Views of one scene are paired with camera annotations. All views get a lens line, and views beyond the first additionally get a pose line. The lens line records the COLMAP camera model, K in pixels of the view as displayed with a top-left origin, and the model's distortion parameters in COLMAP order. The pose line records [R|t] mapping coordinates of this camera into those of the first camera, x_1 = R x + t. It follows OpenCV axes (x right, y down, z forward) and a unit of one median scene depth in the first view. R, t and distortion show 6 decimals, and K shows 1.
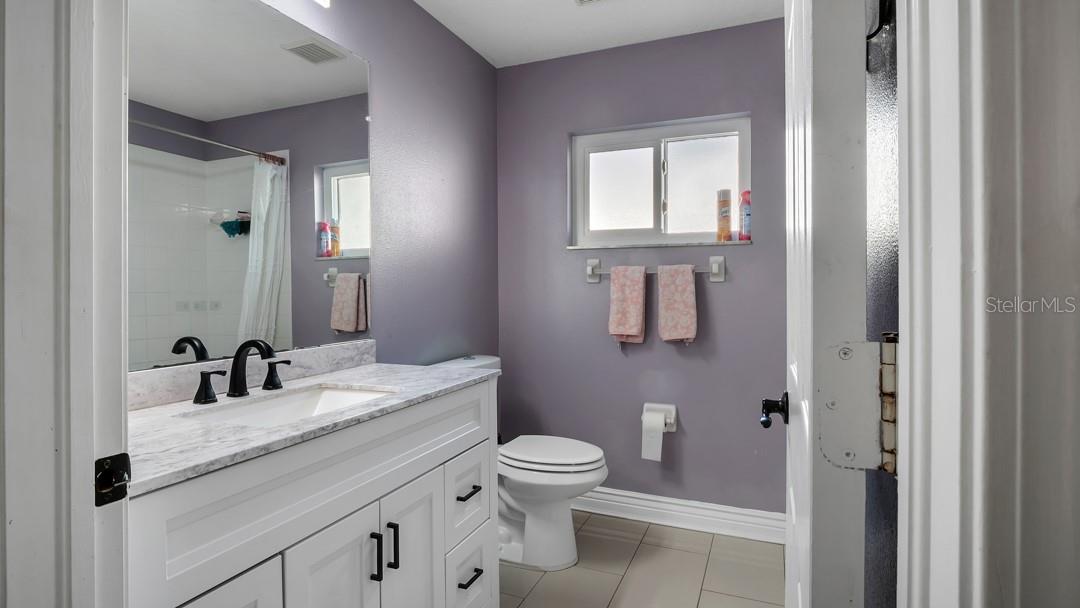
lens RADIAL K [[533.5, 0, 536.3], [0, 533.5, 297.0], [0, 0, 1]] dist [-0.002346, -0.000930]
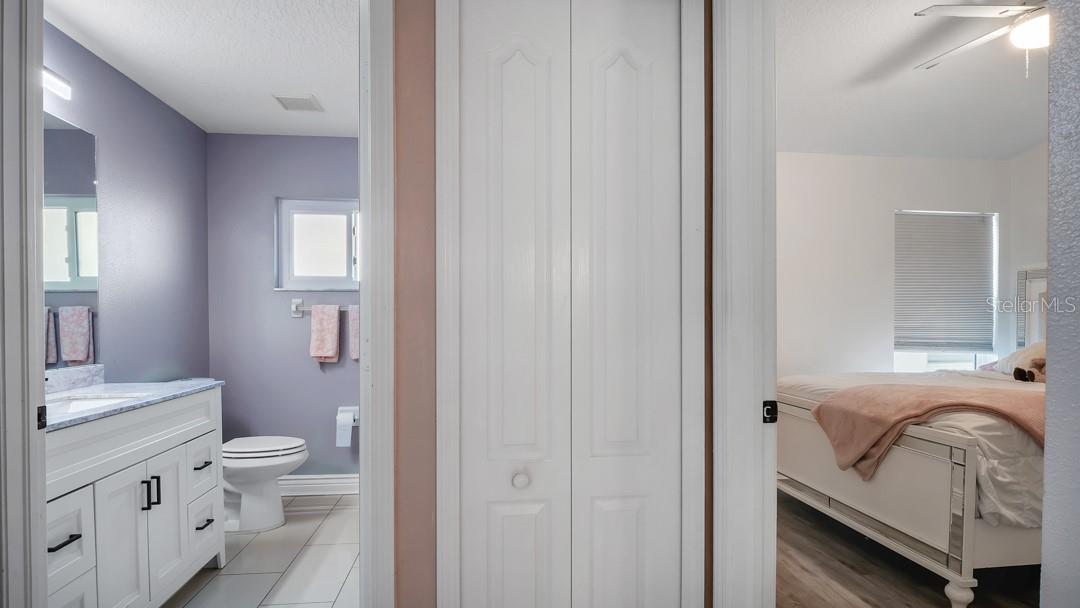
lens RADIAL K [[551.8, 0, 540.5], [0, 551.8, 320.4], [0, 0, 1]] dist [-0.005252, -0.001597]
pose [[0.867793, -0.000490, 0.496925, -0.047681], [0.007890, 0.999887, -0.012792, 0.002695], [-0.496863, 0.015021, 0.867699, -0.476221]]
